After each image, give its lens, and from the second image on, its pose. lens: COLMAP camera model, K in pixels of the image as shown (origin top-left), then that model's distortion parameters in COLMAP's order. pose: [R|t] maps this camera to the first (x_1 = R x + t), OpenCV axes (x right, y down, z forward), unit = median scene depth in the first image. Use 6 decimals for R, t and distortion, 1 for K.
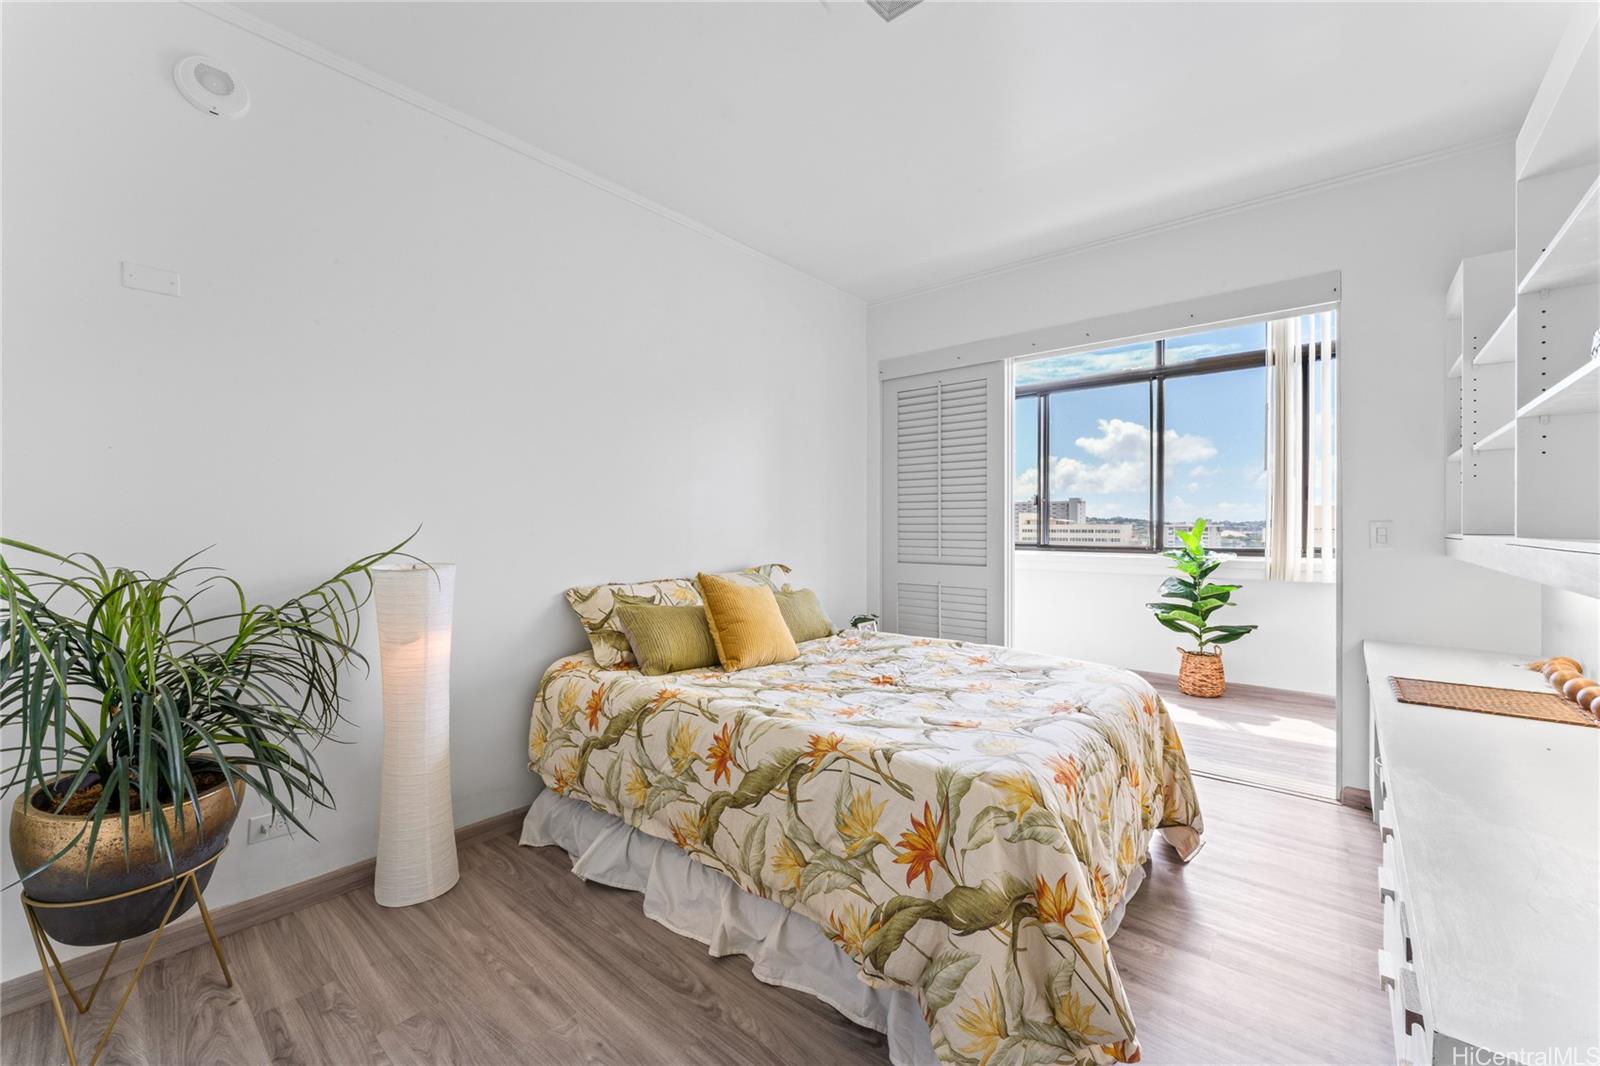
lens RADIAL K [[639.5, 0, 791.3], [0, 639.5, 530.4], [0, 0, 1]] dist [-0.002515, -0.000670]
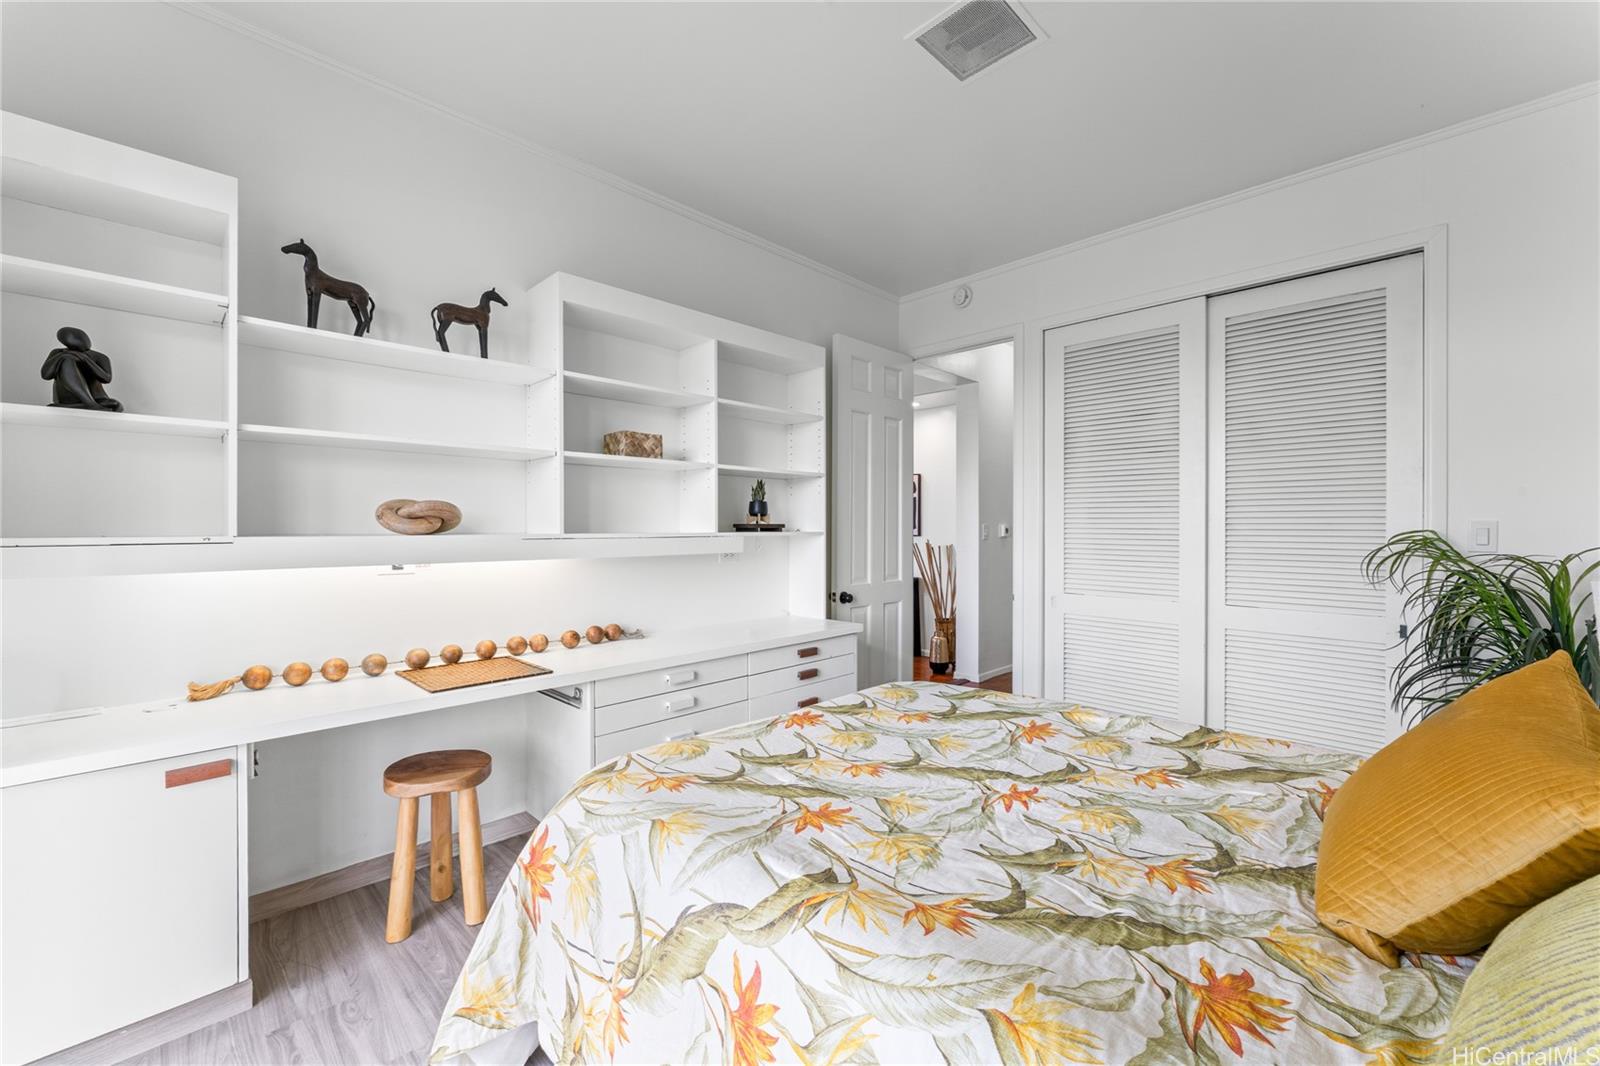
lens RADIAL K [[639.5, 0, 800.4], [0, 639.5, 527.9], [0, 0, 1]] dist [-0.002515, -0.000670]
pose [[-0.998144, 0.002113, 0.060859, 0.387704], [0.002523, 0.999975, 0.006664, -0.010605], [-0.060843, 0.006805, -0.998124, 2.008650]]
